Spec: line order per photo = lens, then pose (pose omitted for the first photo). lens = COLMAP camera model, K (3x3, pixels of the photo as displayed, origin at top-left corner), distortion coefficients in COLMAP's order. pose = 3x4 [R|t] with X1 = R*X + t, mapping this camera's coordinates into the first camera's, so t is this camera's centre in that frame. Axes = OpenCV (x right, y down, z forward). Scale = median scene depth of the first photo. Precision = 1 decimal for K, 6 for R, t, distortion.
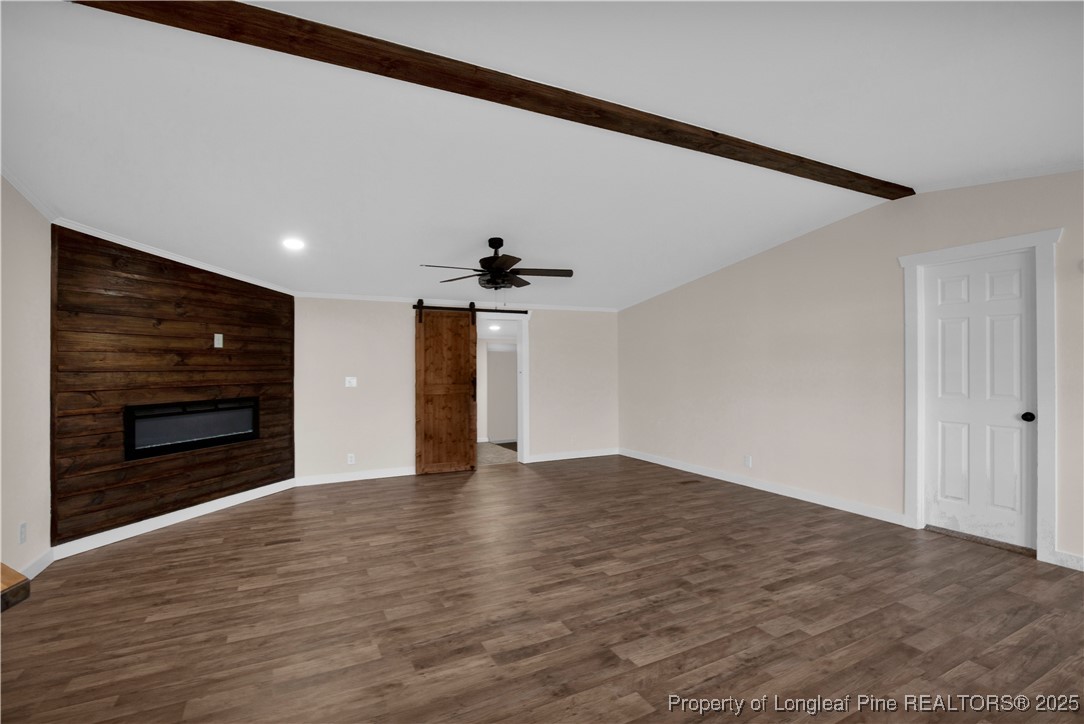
lens RADIAL K [[500.8, 0, 542.0], [0, 500.8, 362.0], [0, 0, 1]] dist [-0.024510, 0.000391]
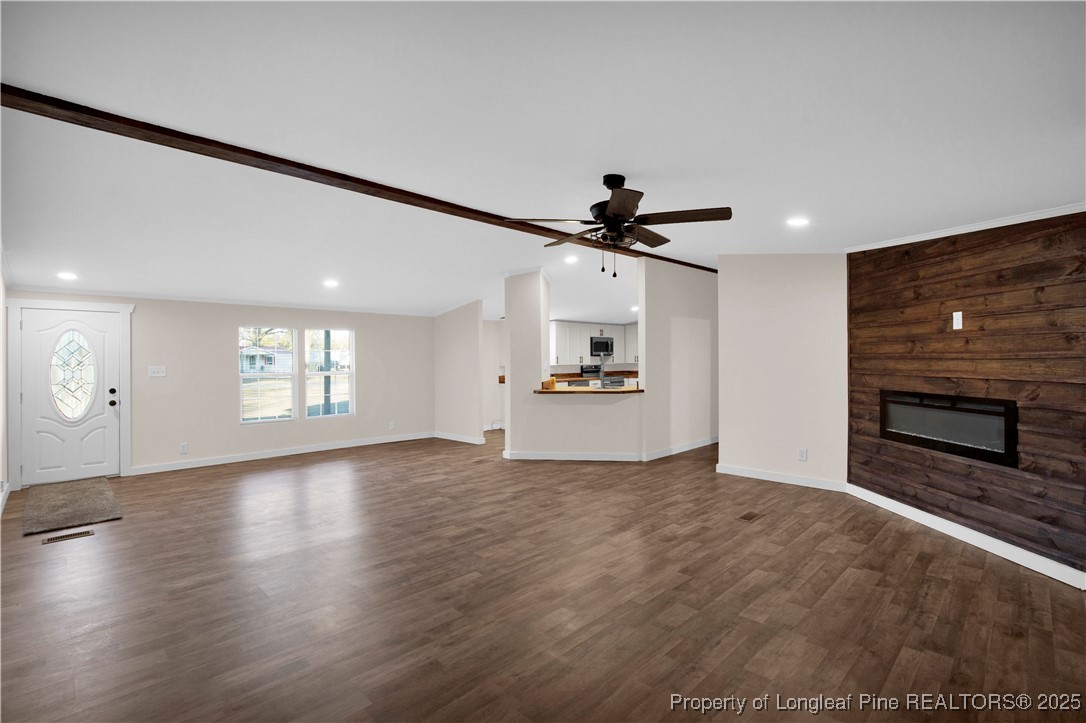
lens RADIAL K [[501.7, 0, 543.0], [0, 501.7, 361.5], [0, 0, 1]] dist [-0.024510, 0.000391]
pose [[-0.950641, 0.020436, -0.309620, 0.216795], [0.022711, 0.999735, -0.003743, 0.010223], [0.309461, -0.010590, -0.950853, 1.638051]]
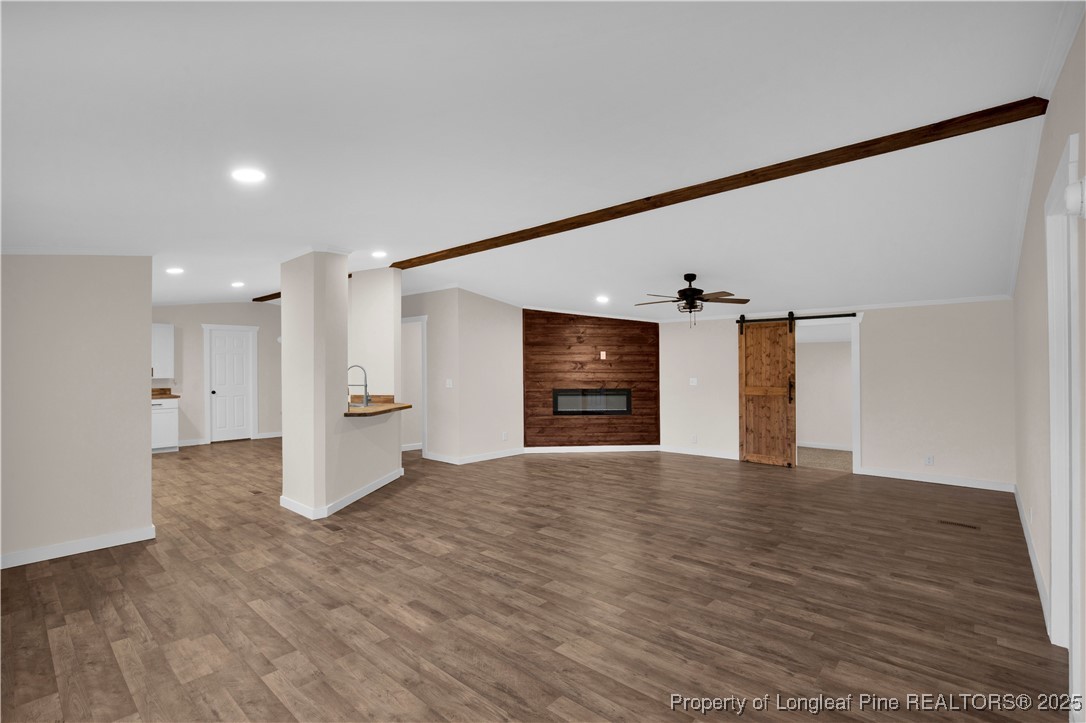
lens RADIAL K [[501.7, 0, 543.0], [0, 501.7, 361.5], [0, 0, 1]] dist [-0.024510, 0.000391]
pose [[0.367475, -0.006630, -0.930010, 0.985516], [0.005752, 0.999972, -0.004856, -0.014714], [0.930016, -0.003565, 0.367503, 0.159424]]
